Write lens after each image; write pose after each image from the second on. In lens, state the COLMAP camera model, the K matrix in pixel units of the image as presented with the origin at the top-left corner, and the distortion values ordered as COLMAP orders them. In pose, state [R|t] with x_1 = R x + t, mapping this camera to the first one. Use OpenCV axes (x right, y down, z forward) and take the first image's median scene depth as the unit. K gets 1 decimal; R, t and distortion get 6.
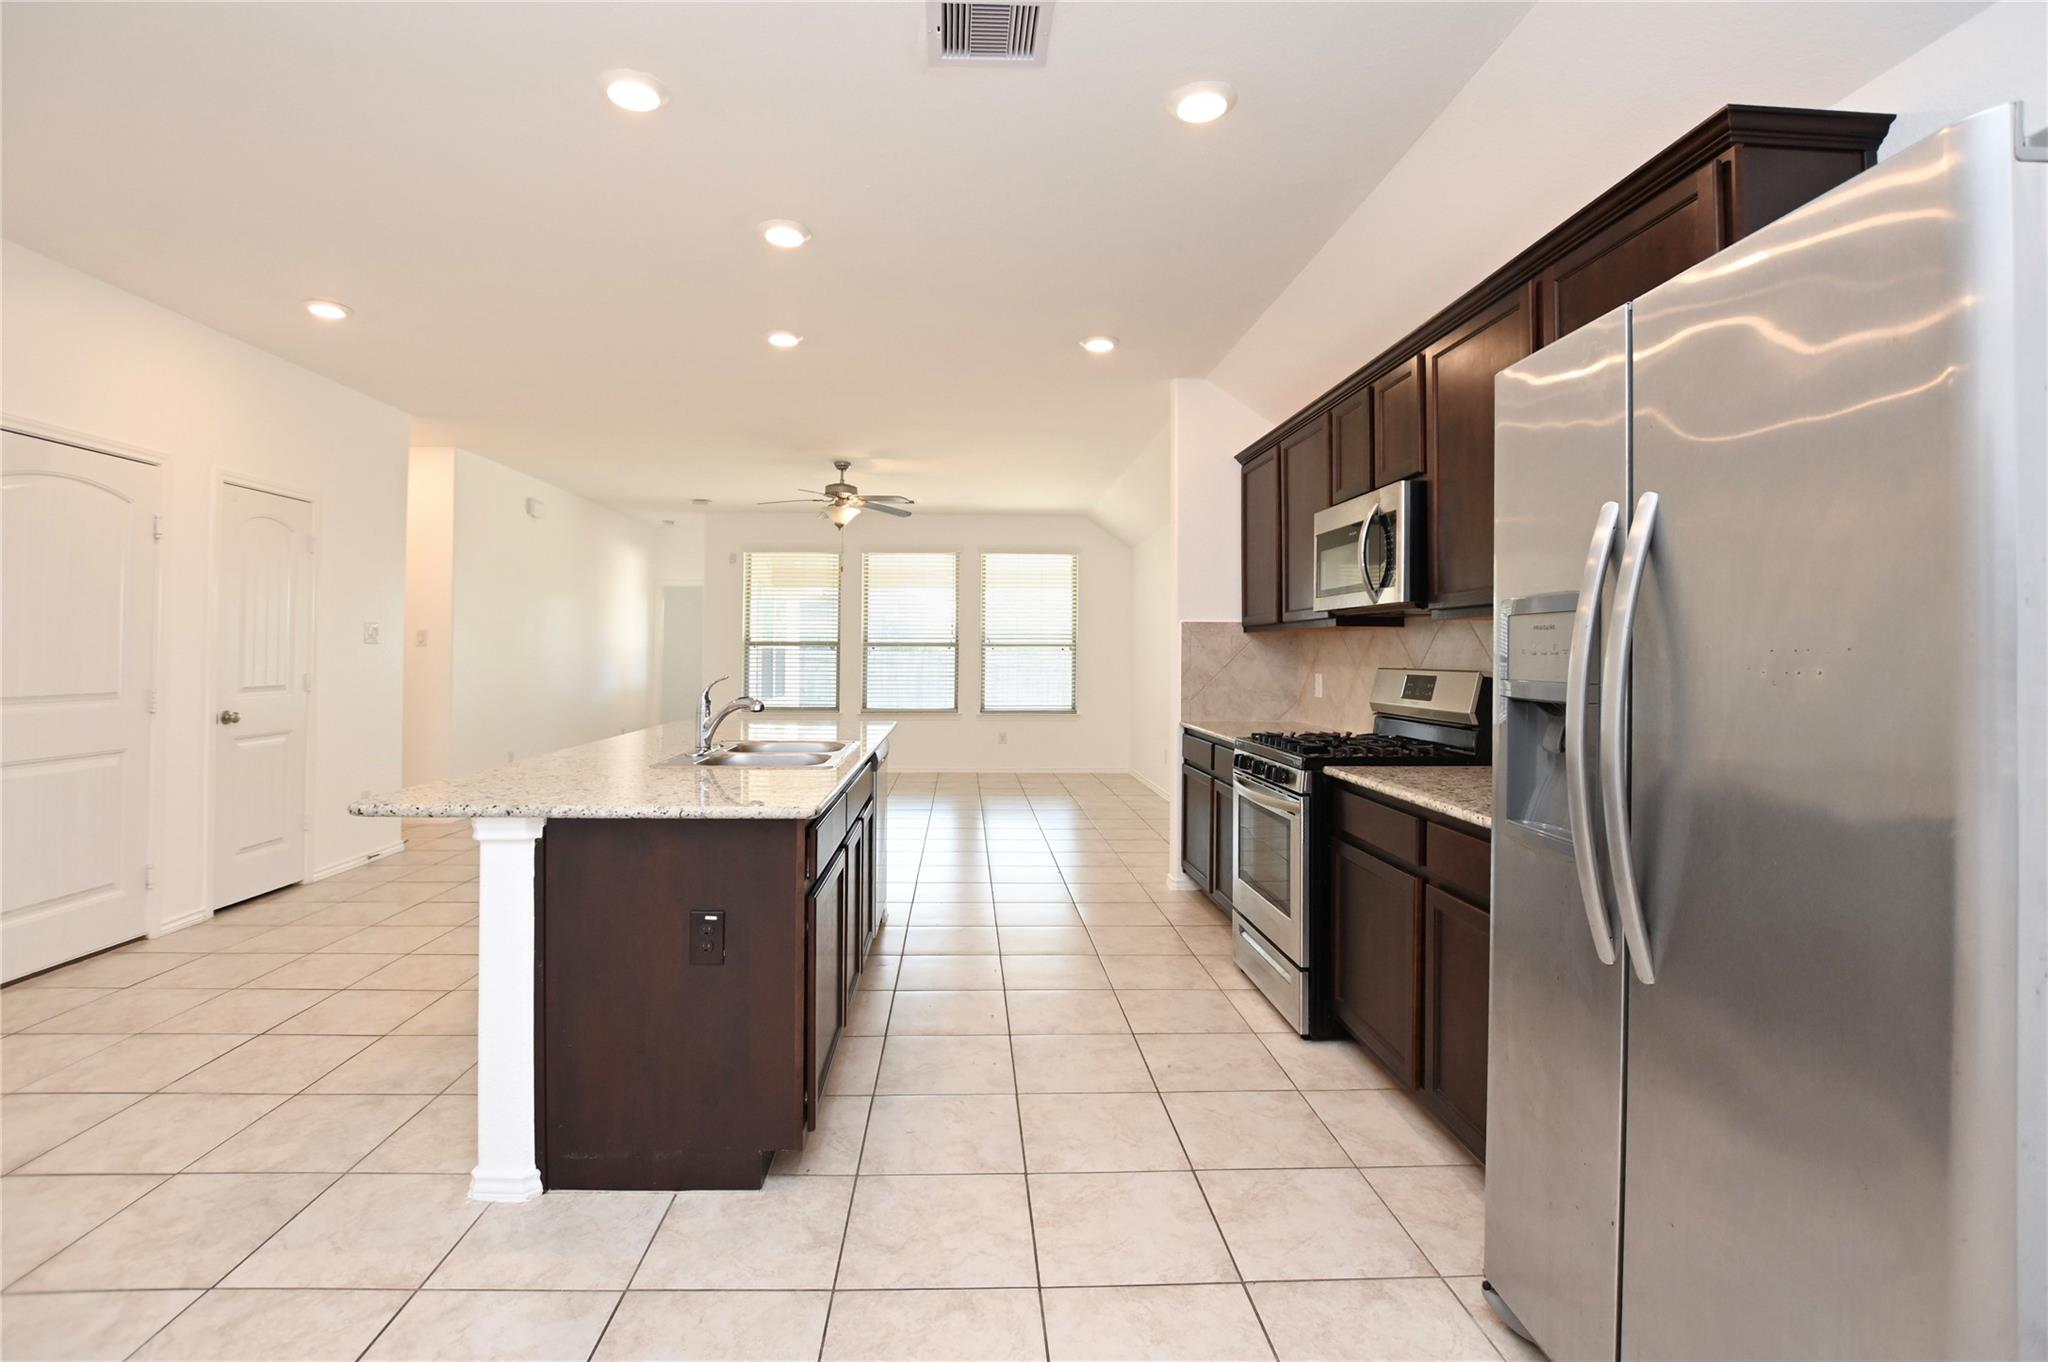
lens RADIAL K [[936.8, 0, 1015.0], [0, 936.8, 635.5], [0, 0, 1]] dist [-0.019464, 0.000305]
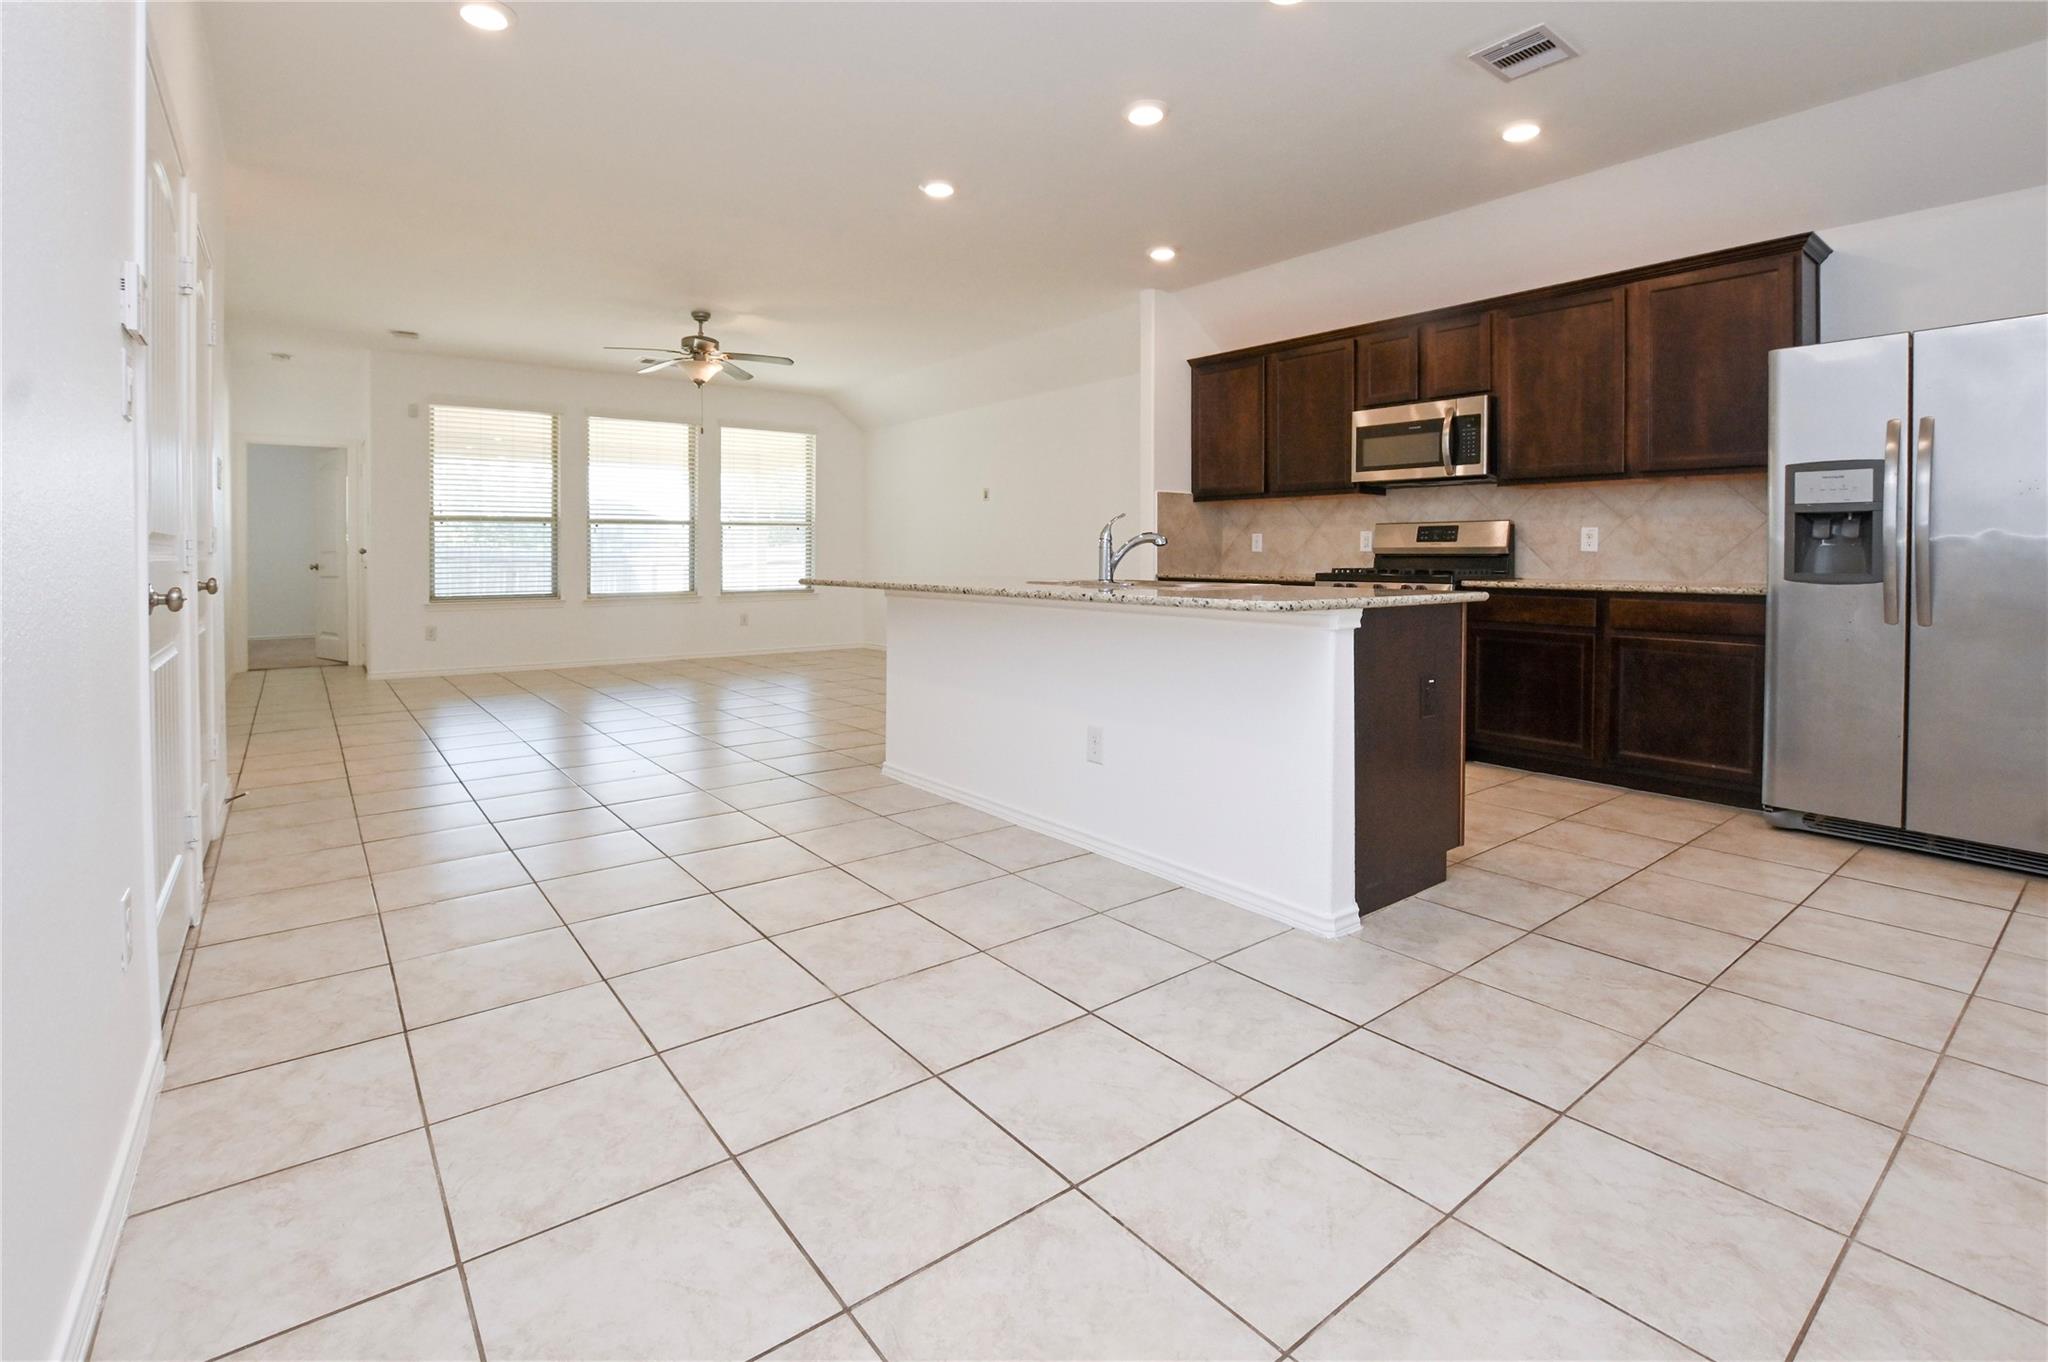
lens RADIAL K [[926.5, 0, 1023.2], [0, 926.5, 576.0], [0, 0, 1]] dist [-0.031744, -0.000023]
pose [[0.816293, -0.021662, 0.577232, -0.652405], [-0.004709, 0.999014, 0.044149, 0.041785], [-0.577620, -0.038756, 0.815386, 0.122513]]
